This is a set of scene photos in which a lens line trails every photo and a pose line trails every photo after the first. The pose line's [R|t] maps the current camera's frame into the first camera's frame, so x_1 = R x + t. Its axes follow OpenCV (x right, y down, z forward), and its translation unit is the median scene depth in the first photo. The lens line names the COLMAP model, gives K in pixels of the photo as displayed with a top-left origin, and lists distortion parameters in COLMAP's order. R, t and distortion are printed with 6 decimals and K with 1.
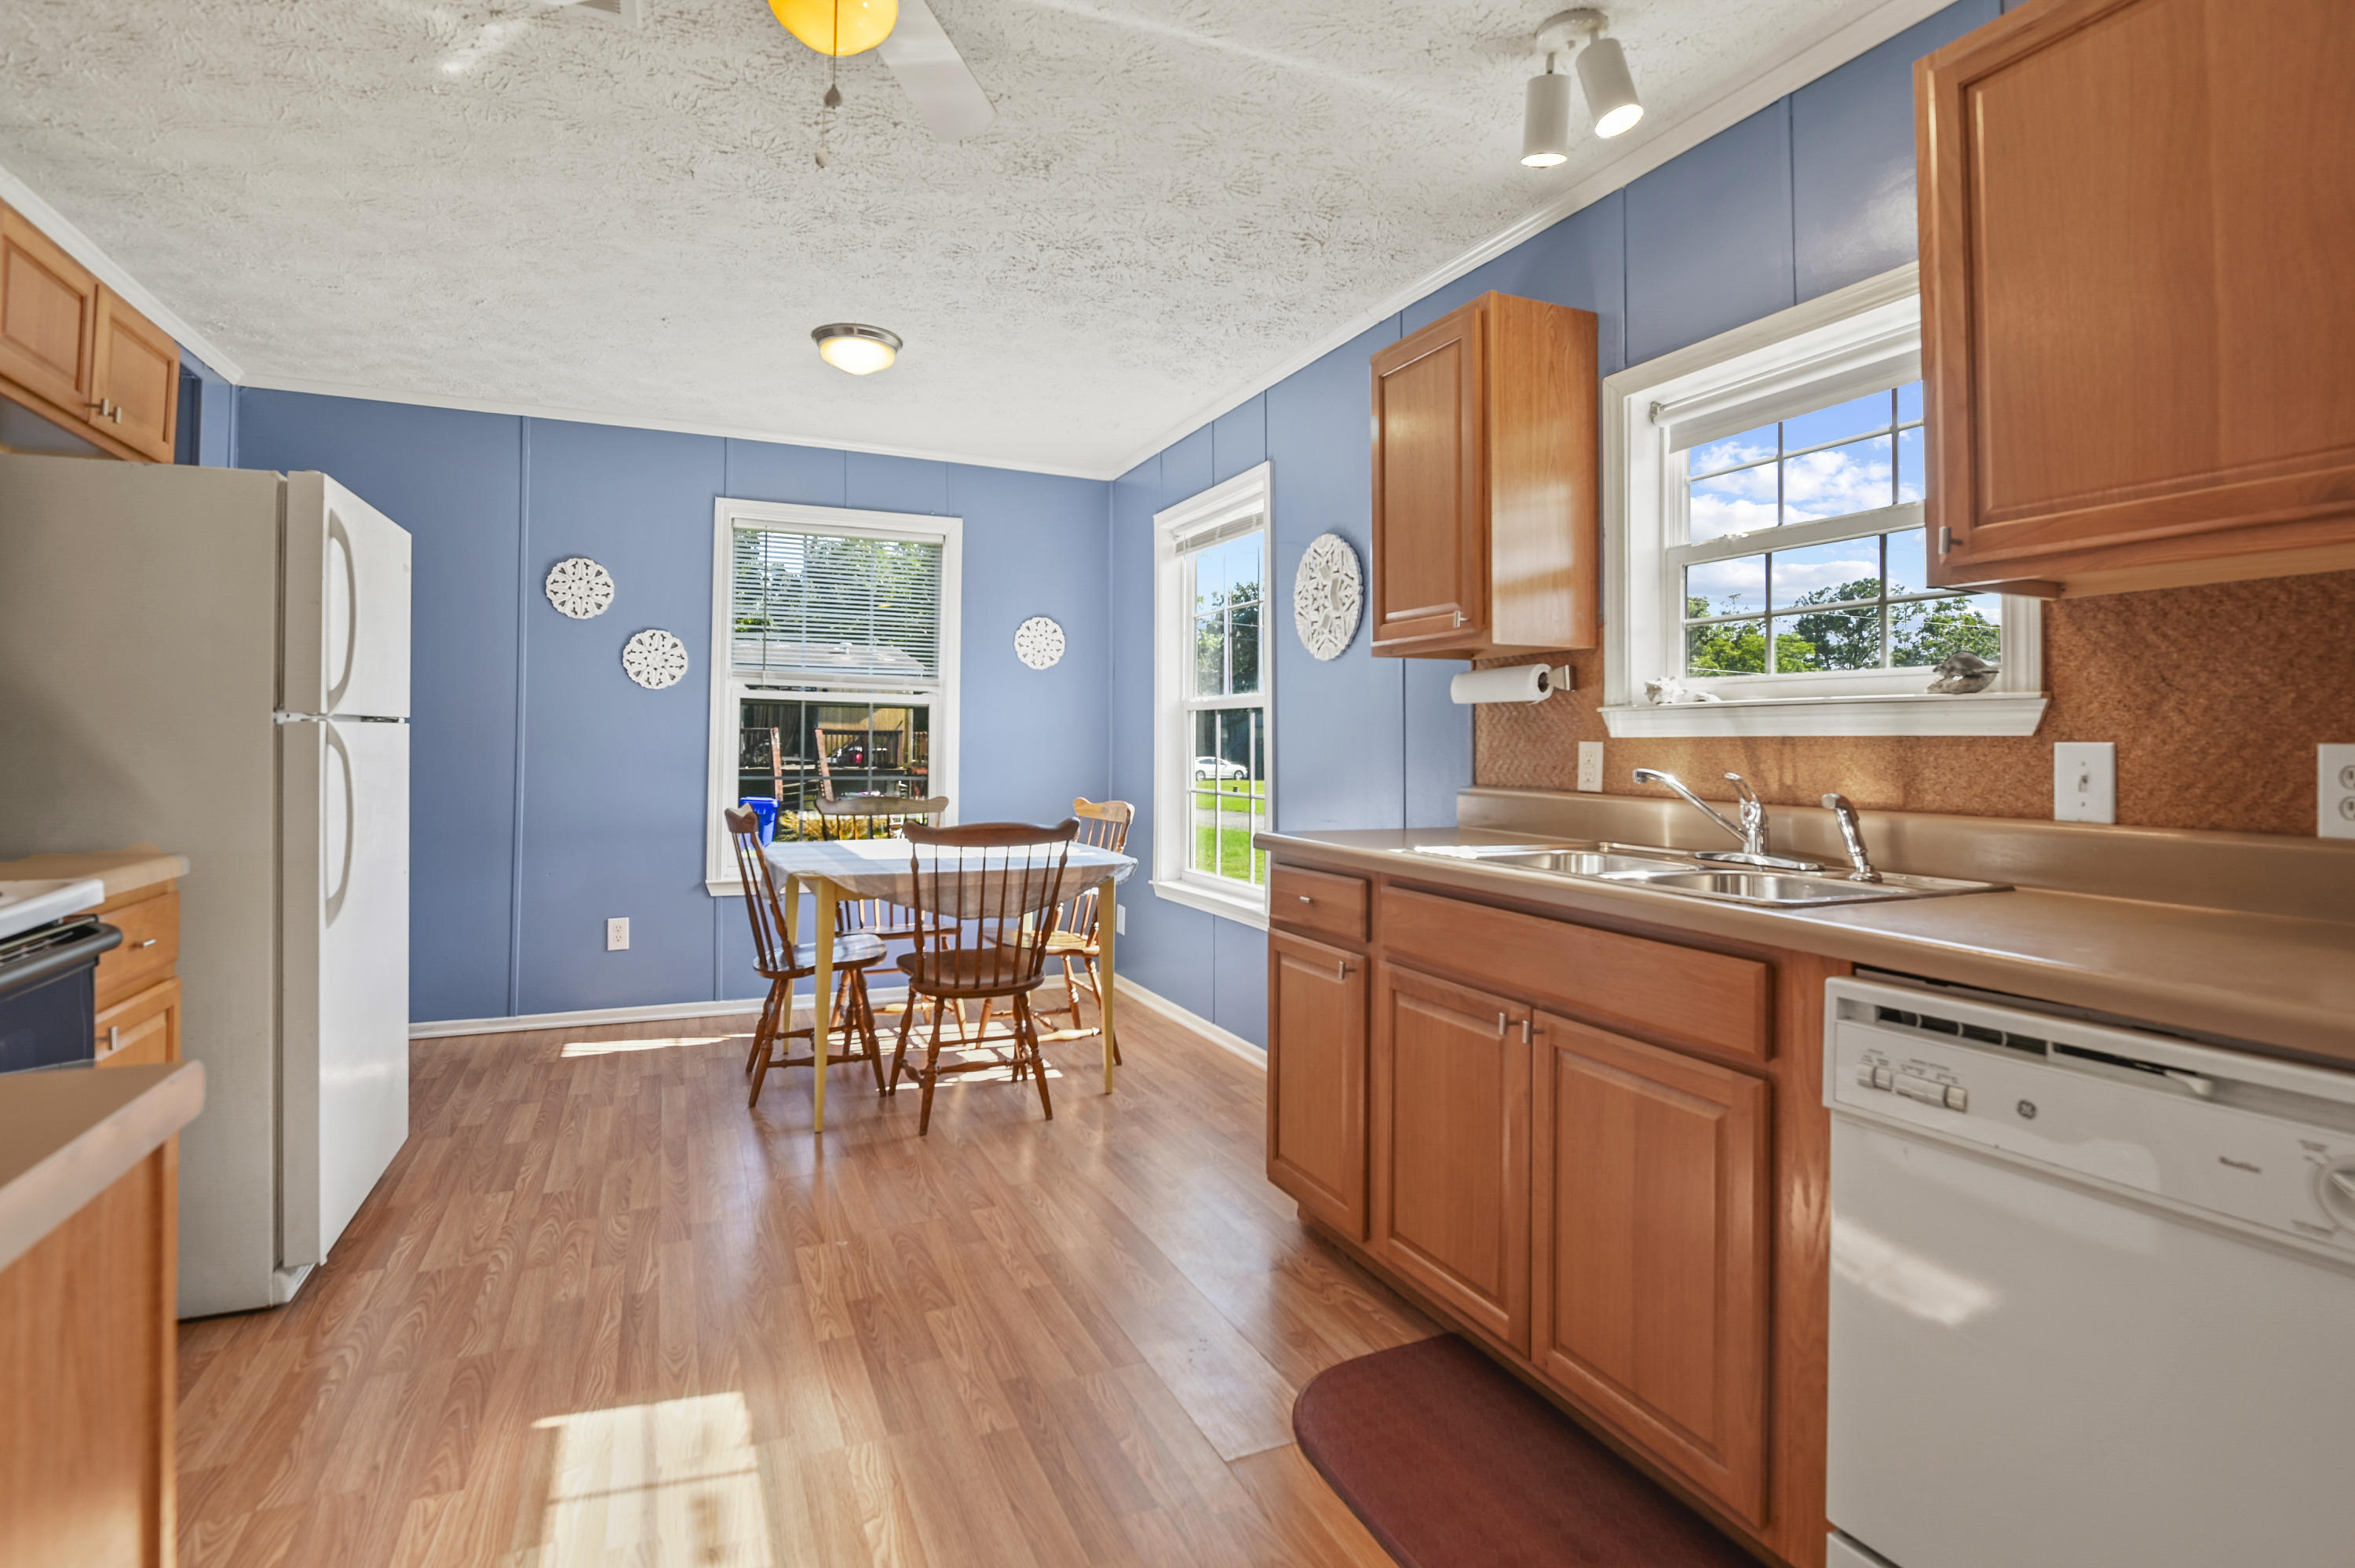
lens RADIAL K [[1124.3, 0, 1178.9], [0, 1124.3, 728.9], [0, 0, 1]] dist [-0.013758, -0.001903]
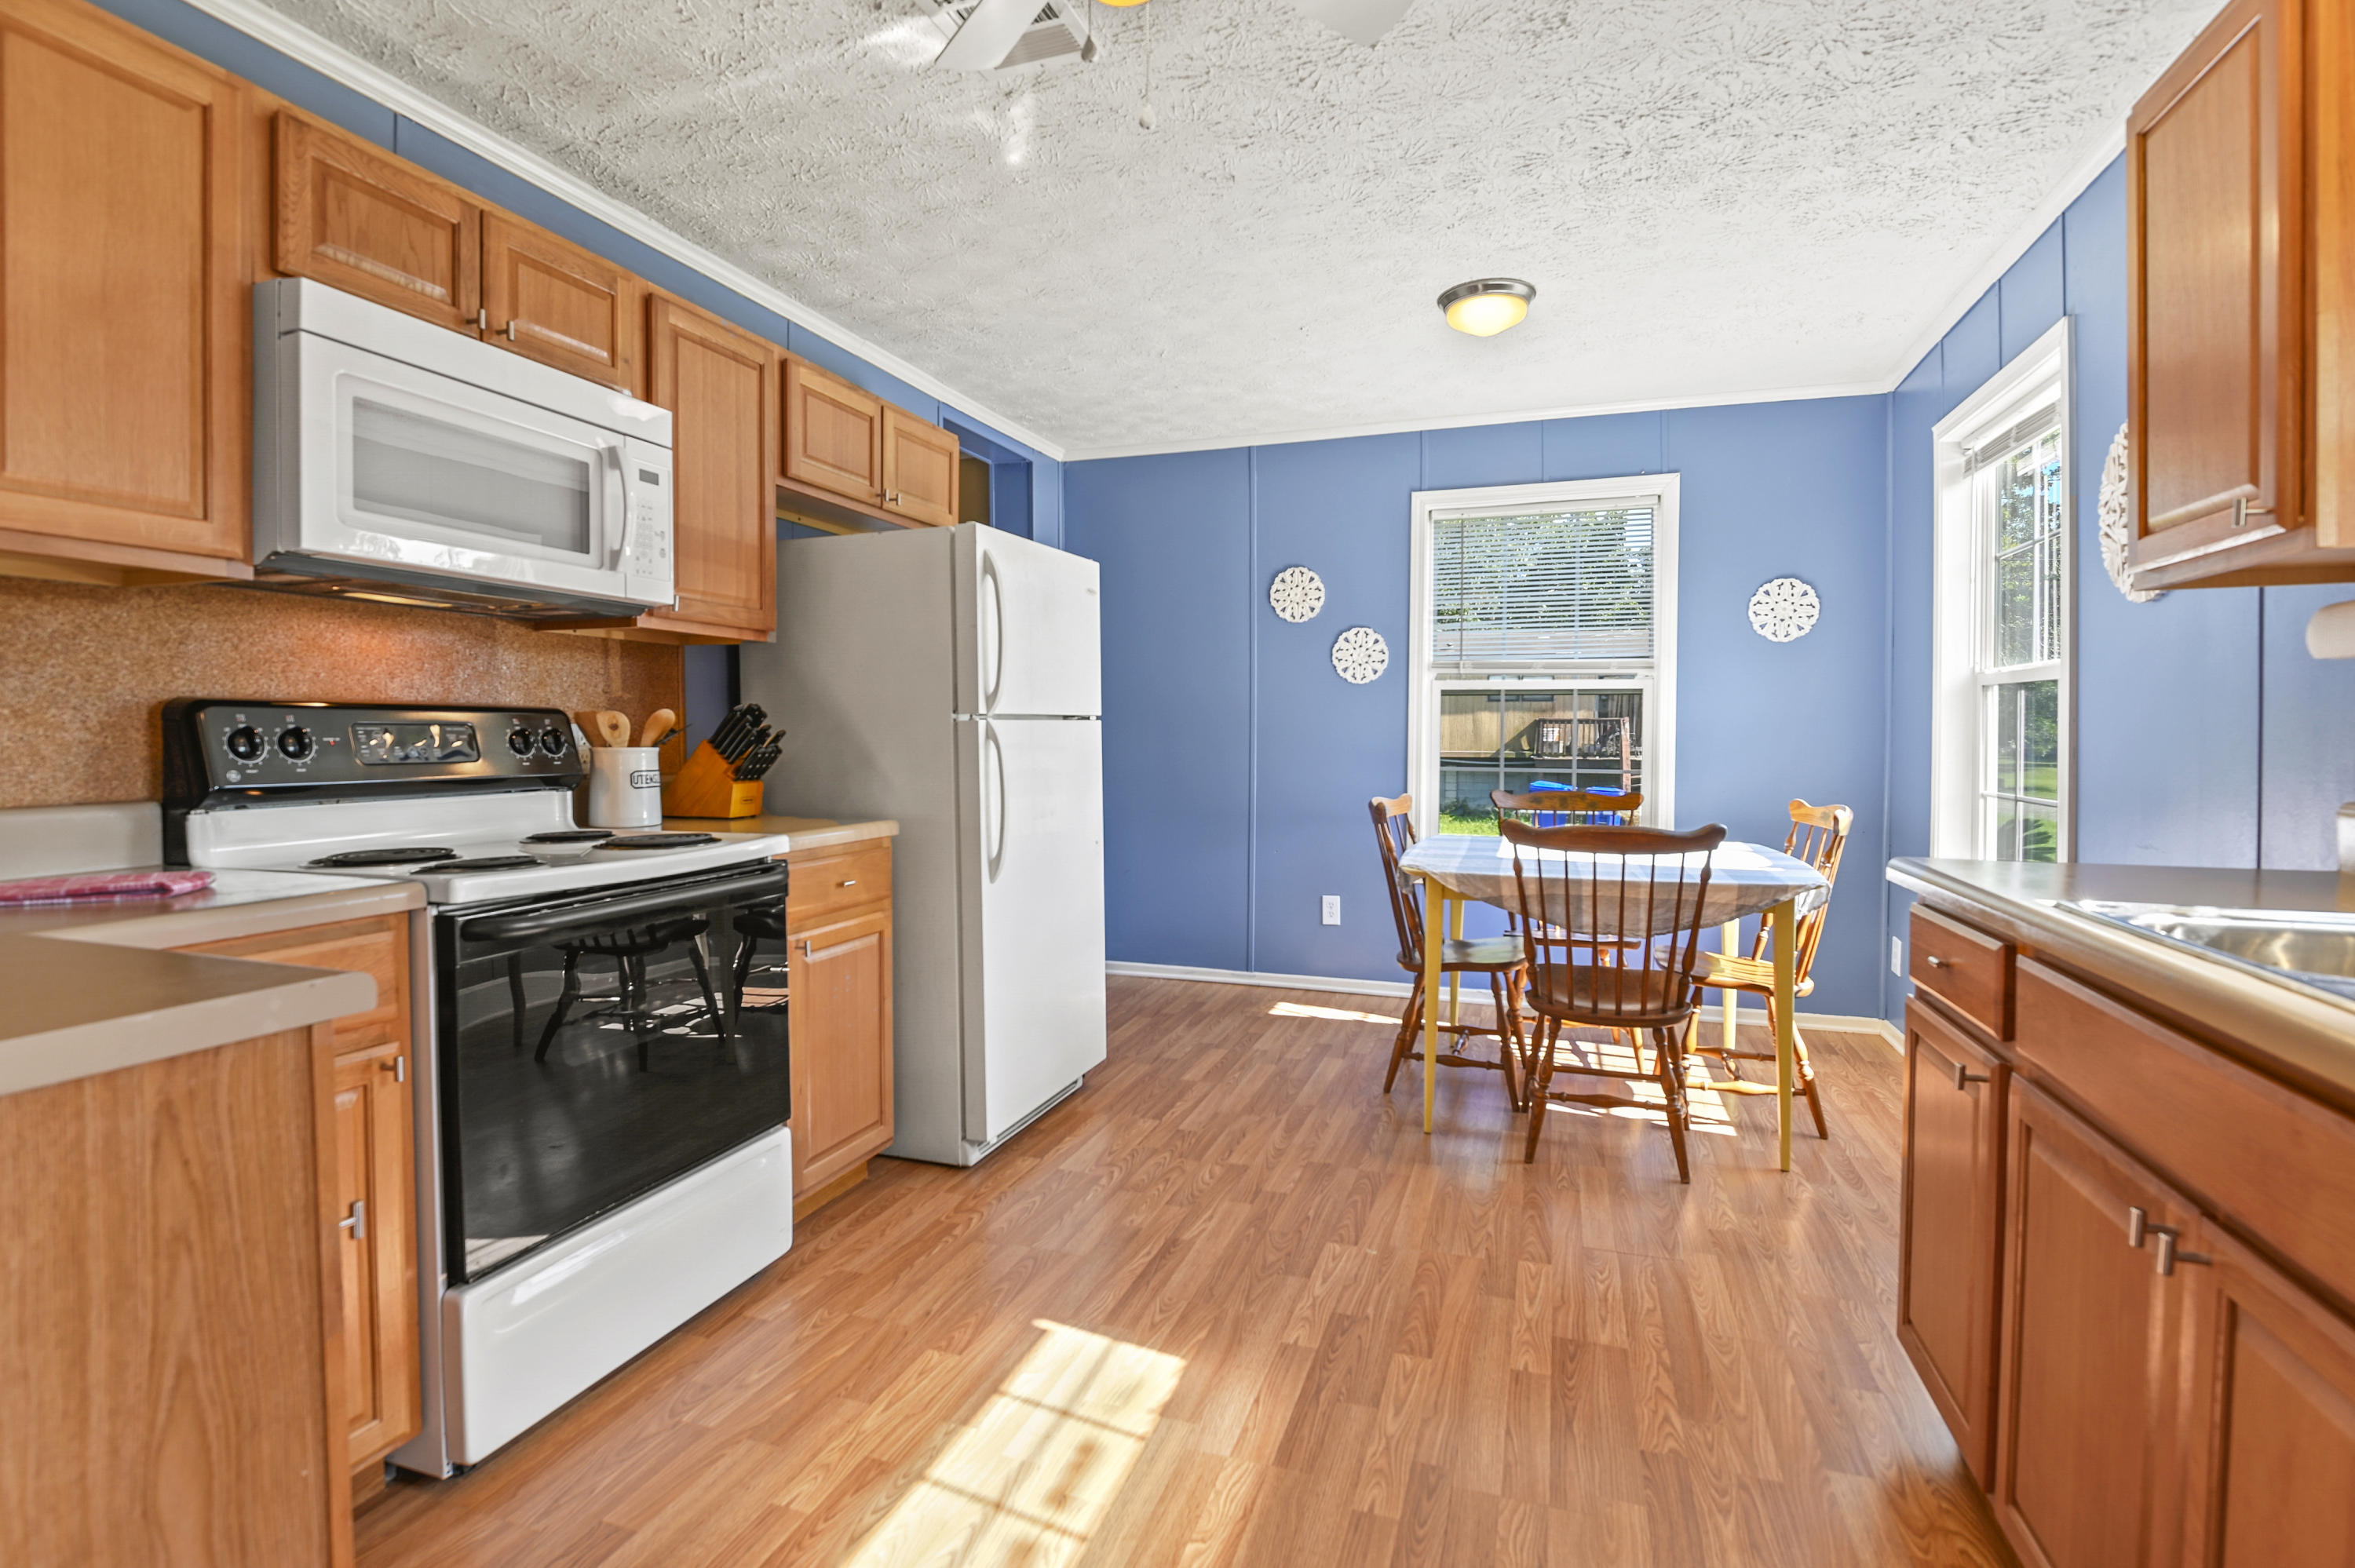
lens RADIAL K [[1111.6, 0, 1185.4], [0, 1111.6, 767.8], [0, 0, 1]] dist [0.001936, -0.019477]
pose [[0.725657, 0.014272, -0.687909, 0.175119], [0.015676, 0.999182, 0.037265, 0.002769], [0.687878, -0.037825, 0.724840, 0.155745]]
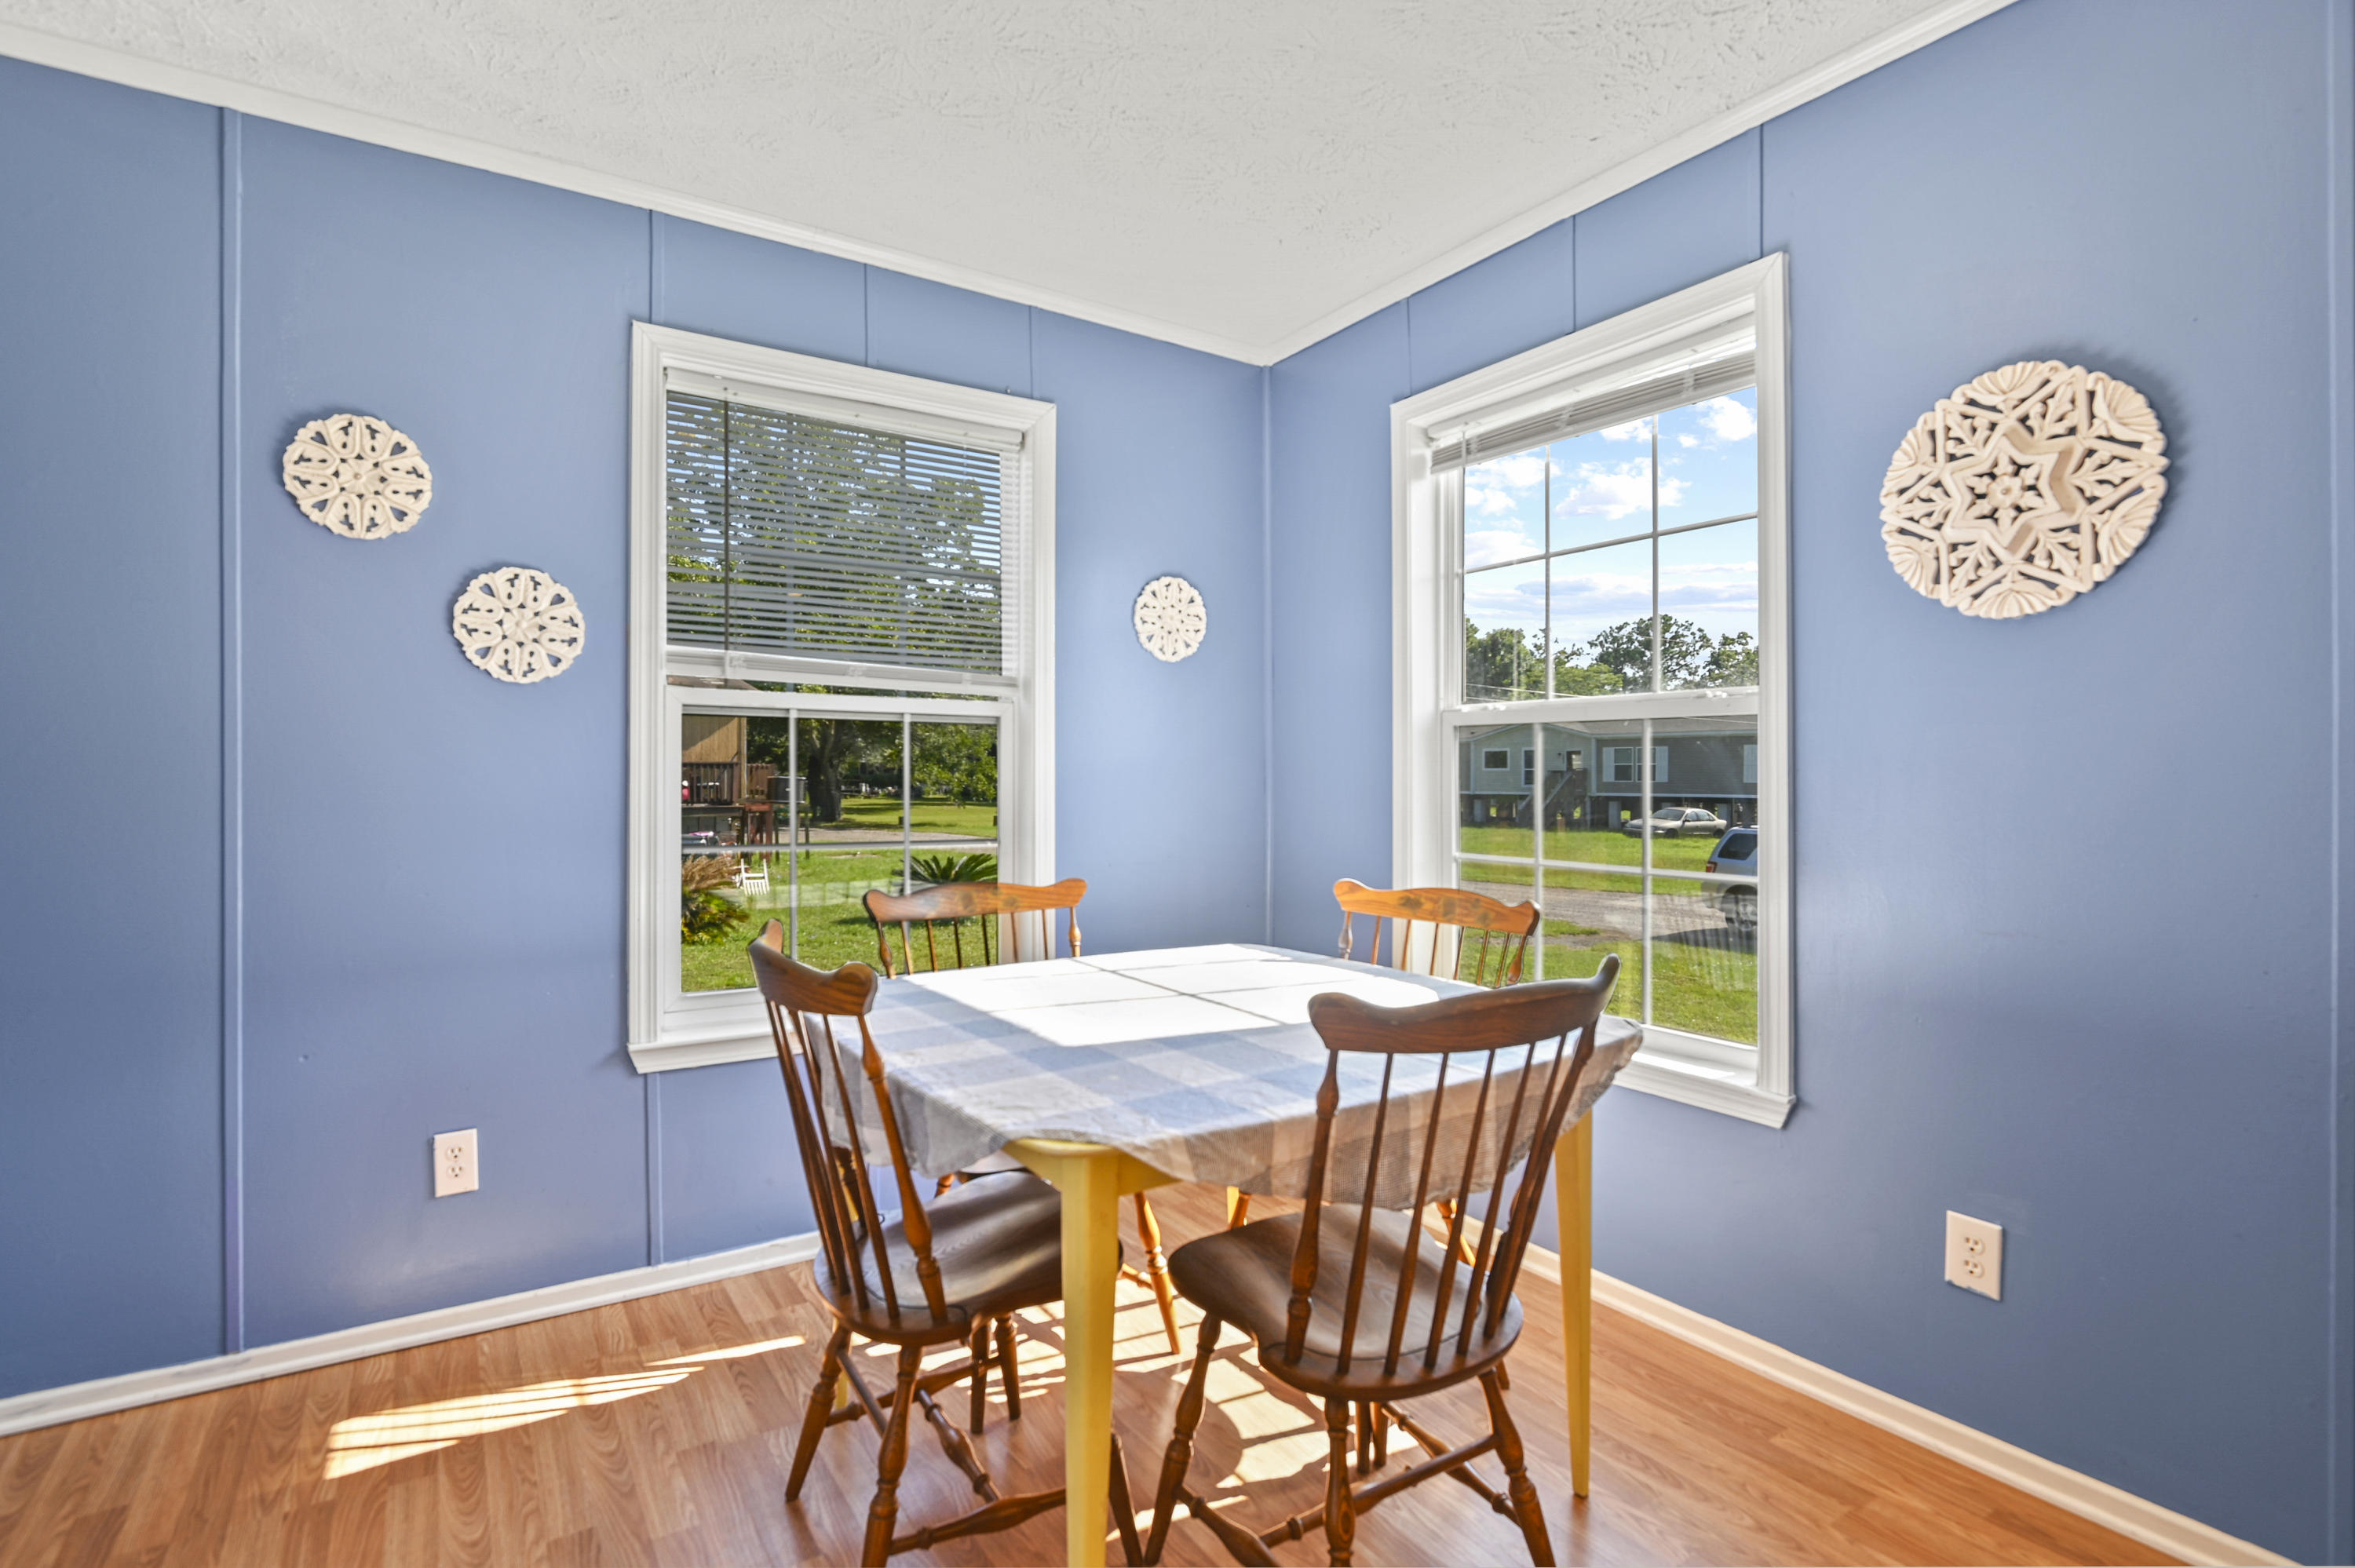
lens RADIAL K [[1127.5, 0, 1177.5], [0, 1127.5, 784.0], [0, 0, 1]] dist [-0.004813, -0.006812]
pose [[0.988328, -0.007486, 0.152156, -0.316375], [0.003993, 0.999722, 0.023252, 0.000214], [-0.152288, -0.022373, 0.988083, 0.563796]]
